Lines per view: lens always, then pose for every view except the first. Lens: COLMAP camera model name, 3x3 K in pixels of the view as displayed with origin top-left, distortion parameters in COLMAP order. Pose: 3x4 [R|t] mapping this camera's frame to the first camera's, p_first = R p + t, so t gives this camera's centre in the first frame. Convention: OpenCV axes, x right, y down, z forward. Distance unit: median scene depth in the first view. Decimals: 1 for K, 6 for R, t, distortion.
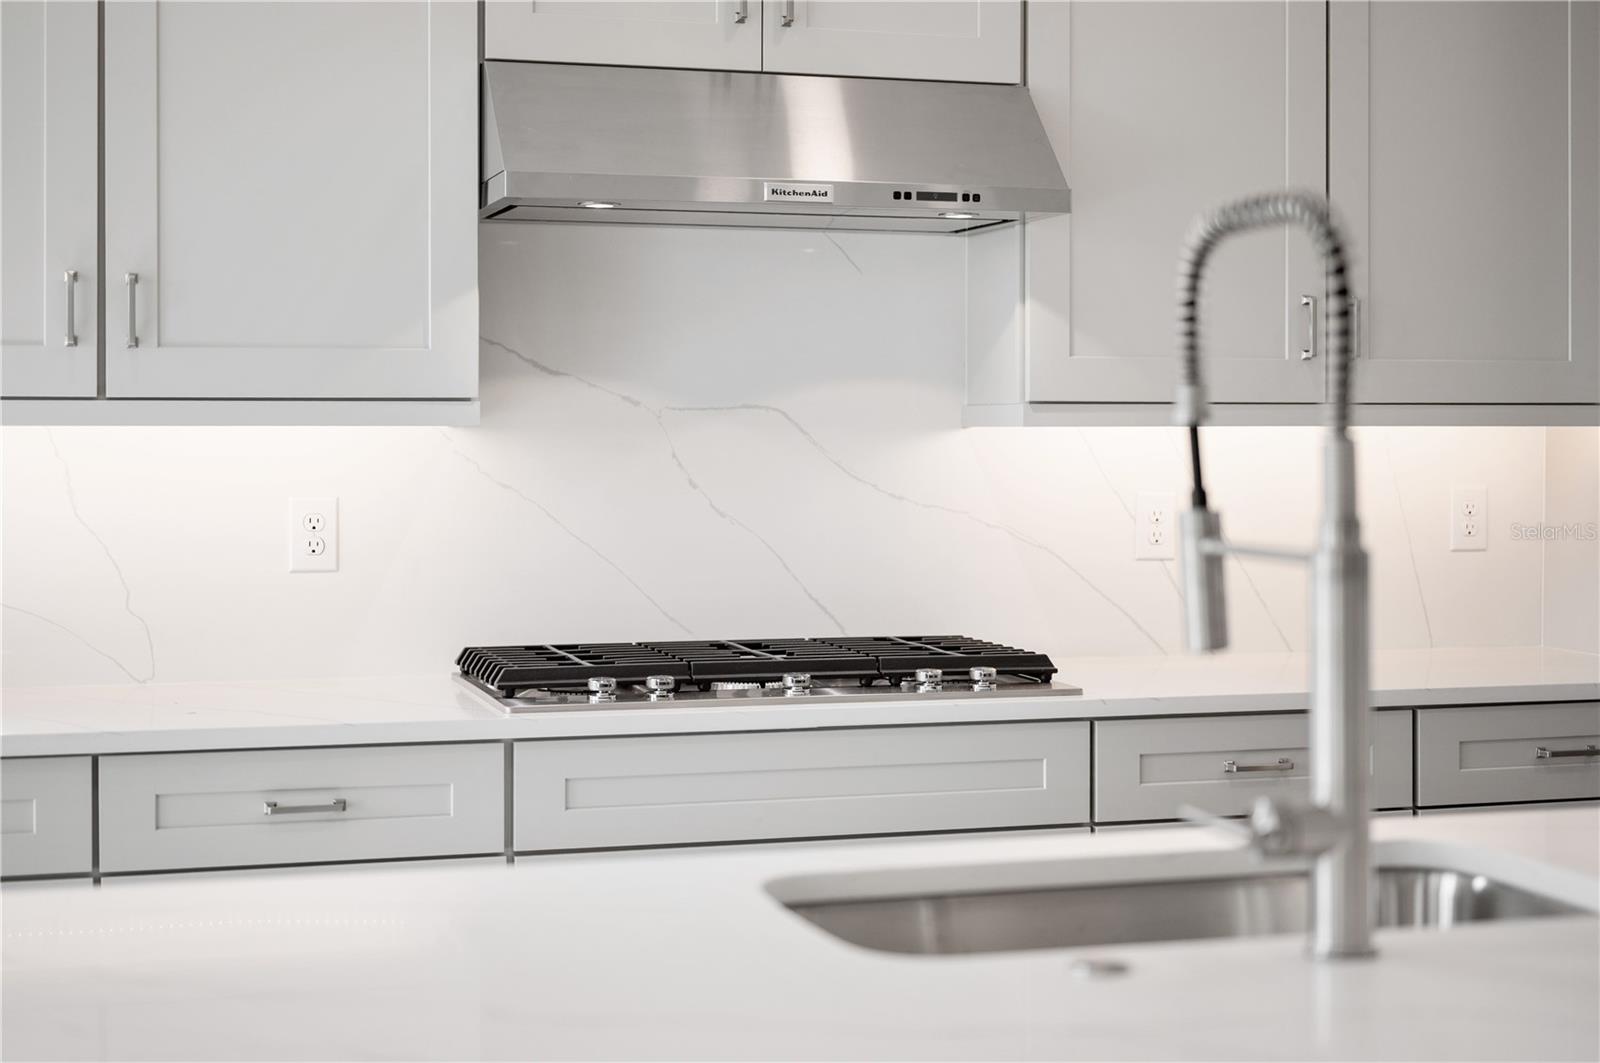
lens RADIAL K [[2289.6, 0, 800.0], [0, 2289.6, 531.5], [0, 0, 1]] dist [-0.015100, 0.002203]
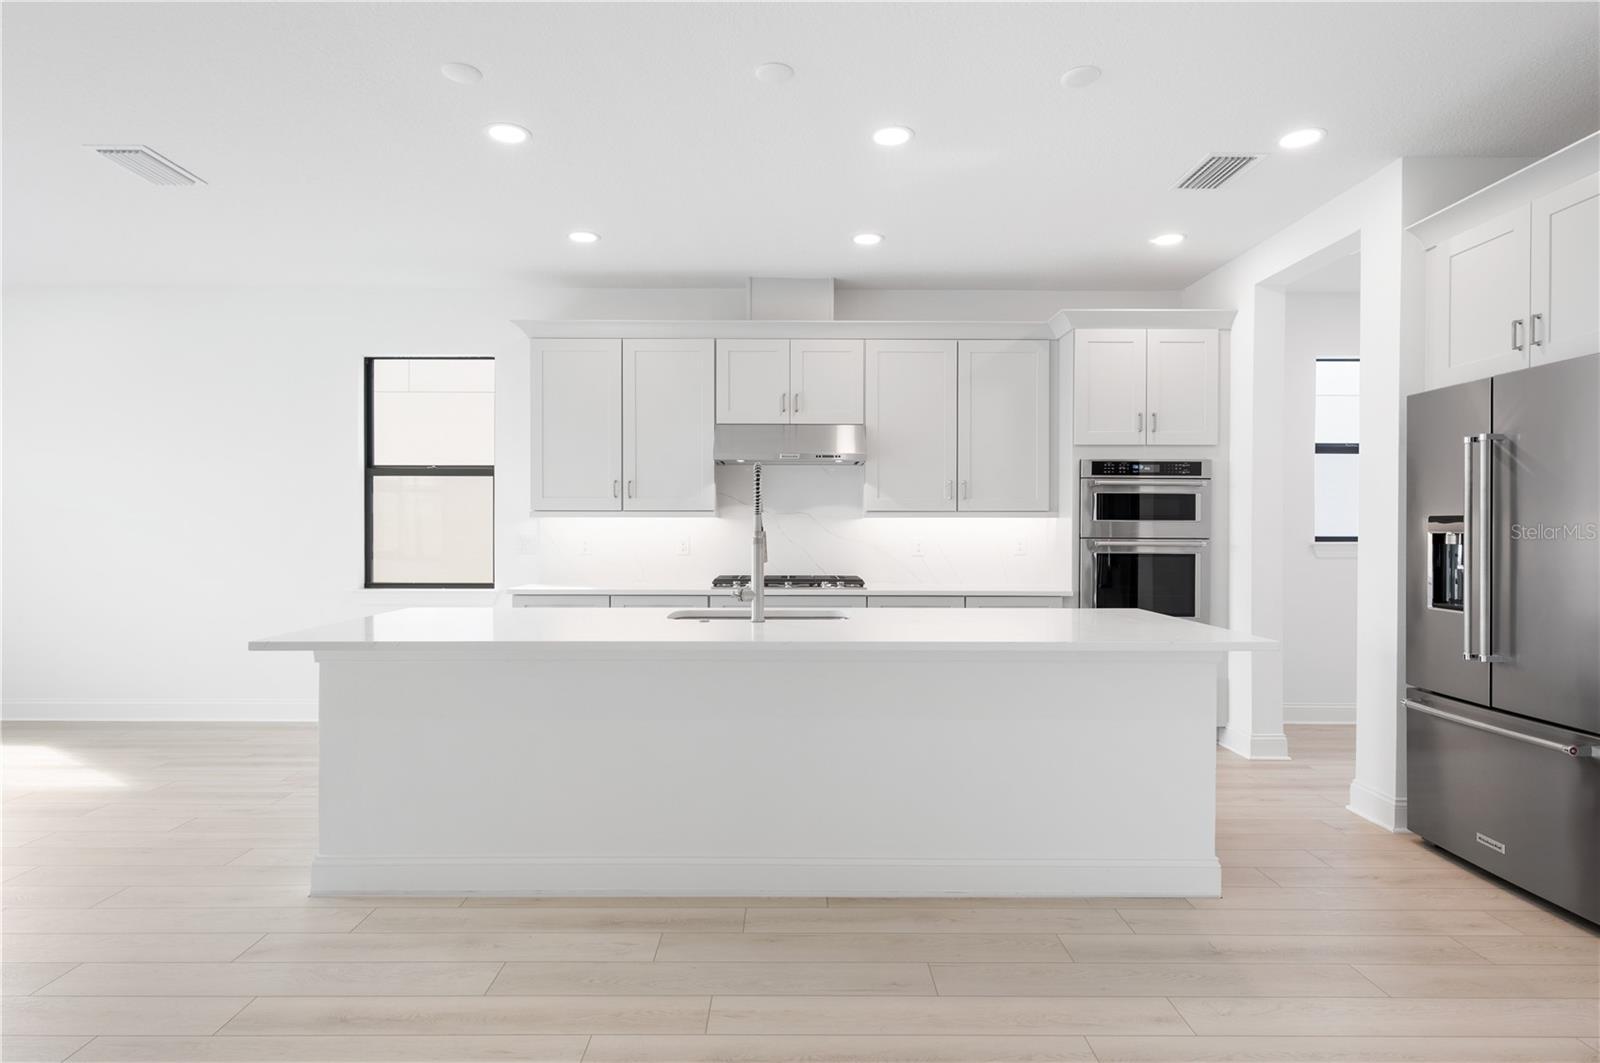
lens RADIAL K [[860.6, 0, 800.0], [0, 860.6, 531.5], [0, 0, 1]] dist [-0.001389, 0.000432]
pose [[0.958204, 0.001432, -0.286082, 0.422283], [-0.012674, 0.999218, -0.037447, 0.031328], [0.285804, 0.039507, 0.957473, -0.369594]]
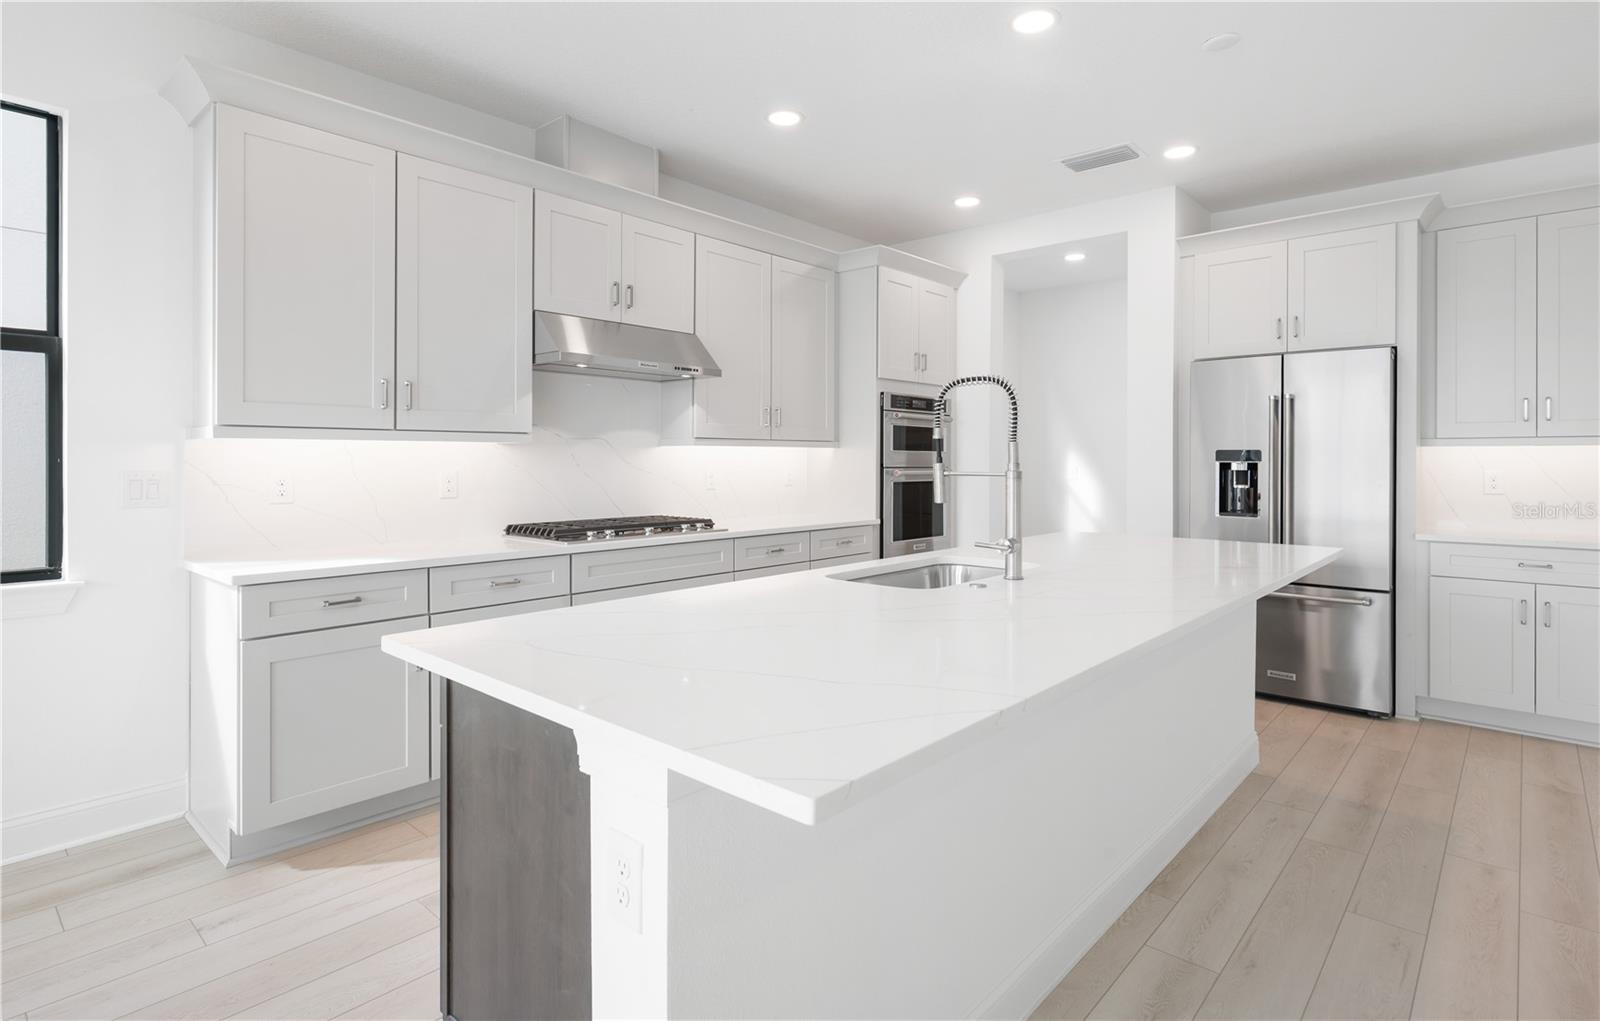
lens RADIAL K [[804.5, 0, 793.9], [0, 804.5, 466.9], [0, 0, 1]] dist [0.001617, 0.000486]
pose [[0.857787, -0.004195, 0.513988, -0.368439], [0.018762, 0.999556, -0.023153, 0.011187], [-0.513663, 0.029503, 0.857485, 0.008093]]
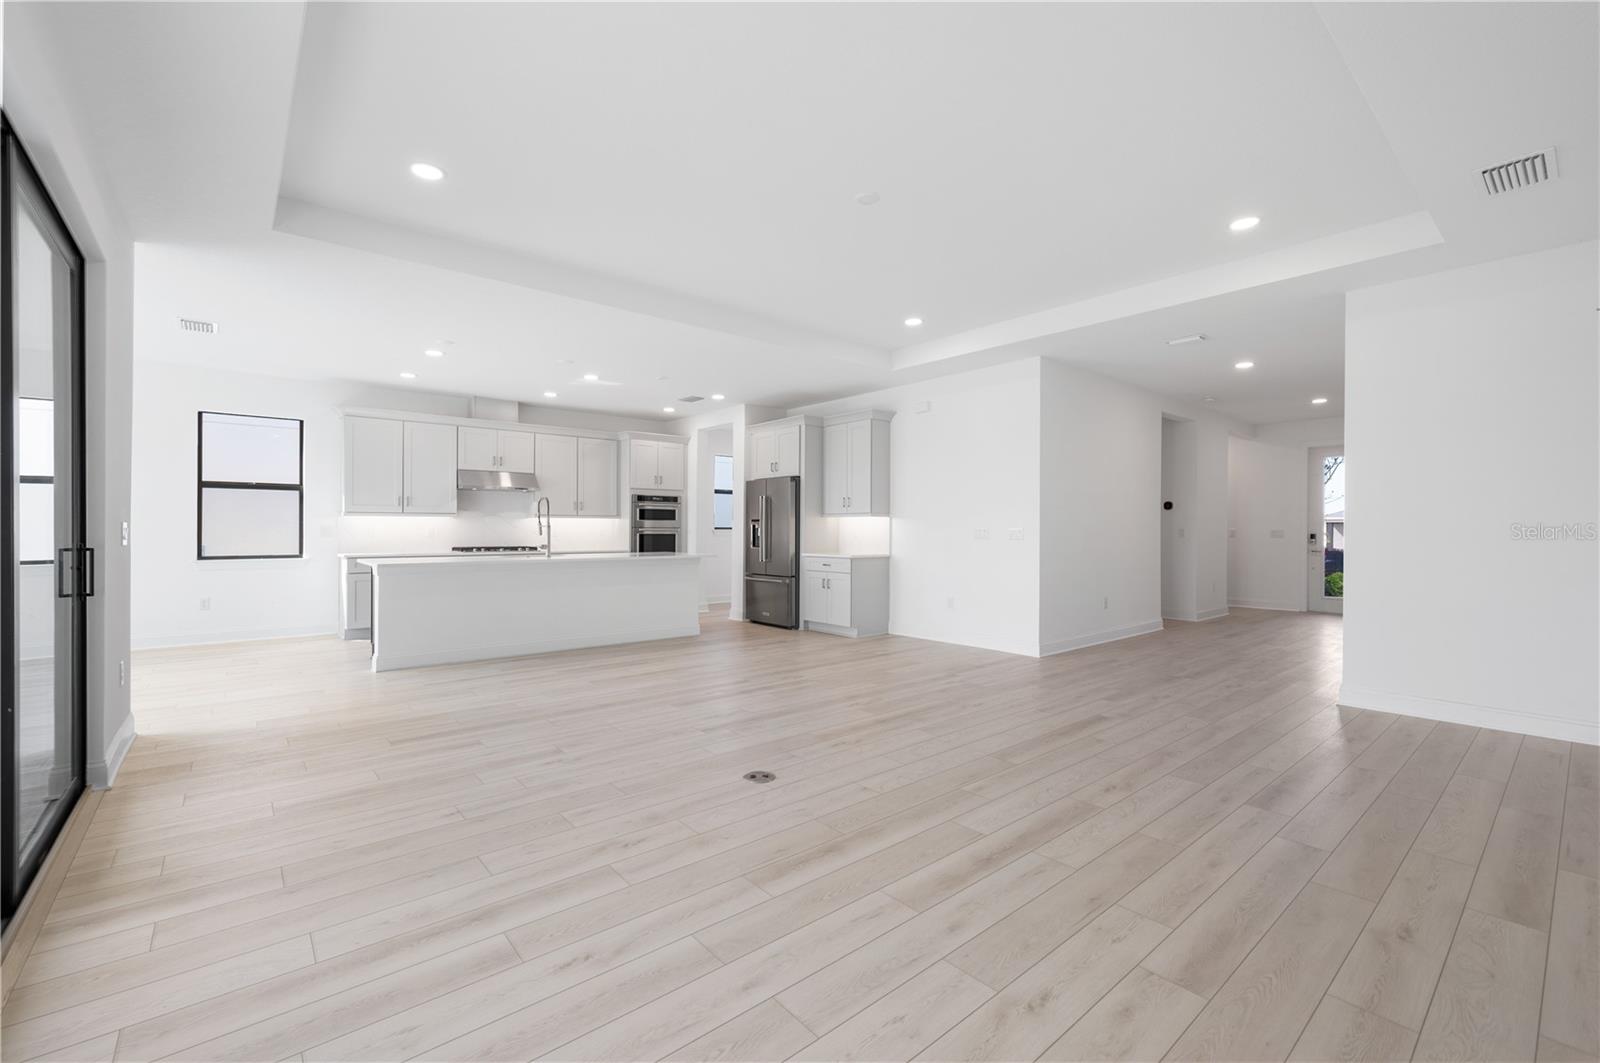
lens RADIAL K [[674.7, 0, 800.0], [0, 674.7, 531.5], [0, 0, 1]] dist [0.000752, 0.000030]
pose [[0.916992, -0.000571, 0.398906, 0.012836], [0.014278, 0.999405, -0.031391, 0.090395], [-0.398651, 0.034480, 0.916454, -1.540102]]
